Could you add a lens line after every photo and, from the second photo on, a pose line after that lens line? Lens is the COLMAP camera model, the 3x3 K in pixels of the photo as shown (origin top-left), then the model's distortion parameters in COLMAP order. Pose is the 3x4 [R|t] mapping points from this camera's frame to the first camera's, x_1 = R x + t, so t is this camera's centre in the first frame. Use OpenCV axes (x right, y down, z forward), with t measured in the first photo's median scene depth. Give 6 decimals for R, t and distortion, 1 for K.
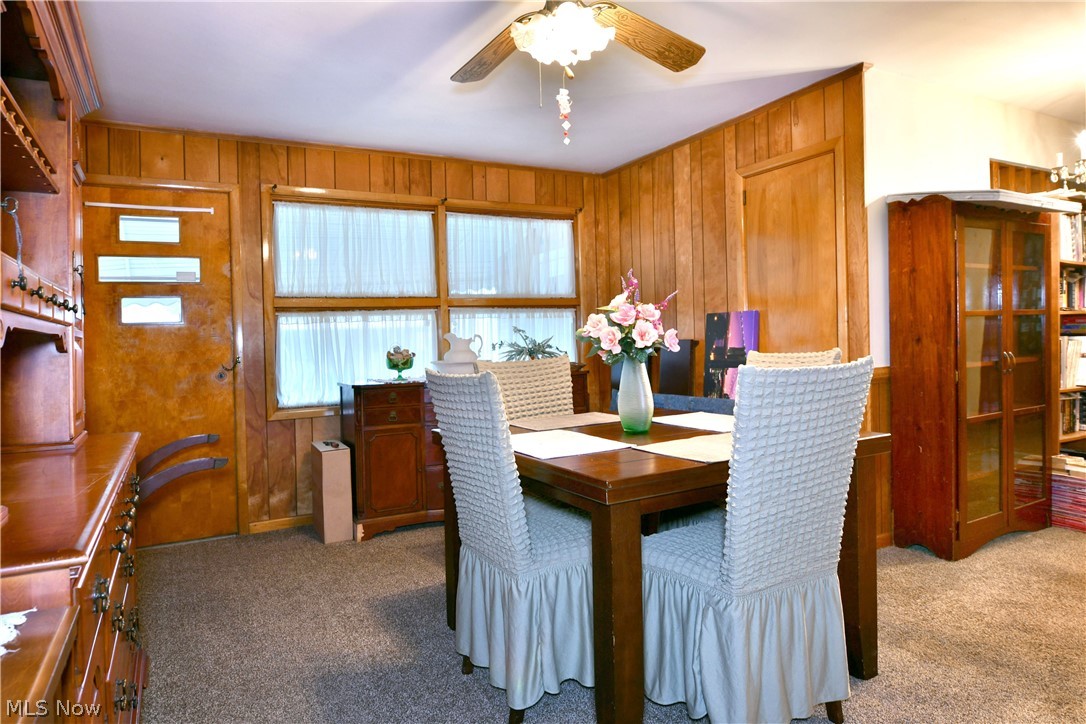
lens RADIAL K [[665.8, 0, 544.1], [0, 665.8, 349.3], [0, 0, 1]] dist [-0.001329, -0.018377]
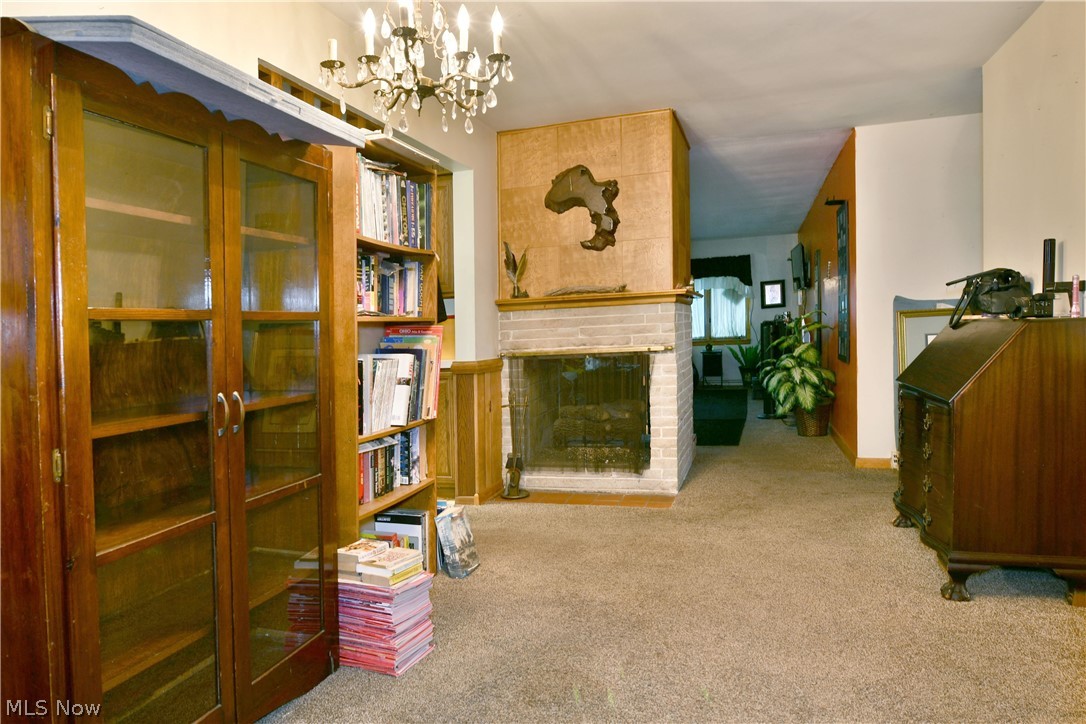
lens RADIAL K [[665.8, 0, 544.1], [0, 665.8, 349.3], [0, 0, 1]] dist [-0.001329, -0.018377]
pose [[0.723962, -0.001195, 0.689838, 0.454002], [-0.001099, 0.999995, 0.002885, -0.027406], [-0.689838, -0.002847, 0.723958, 0.397862]]
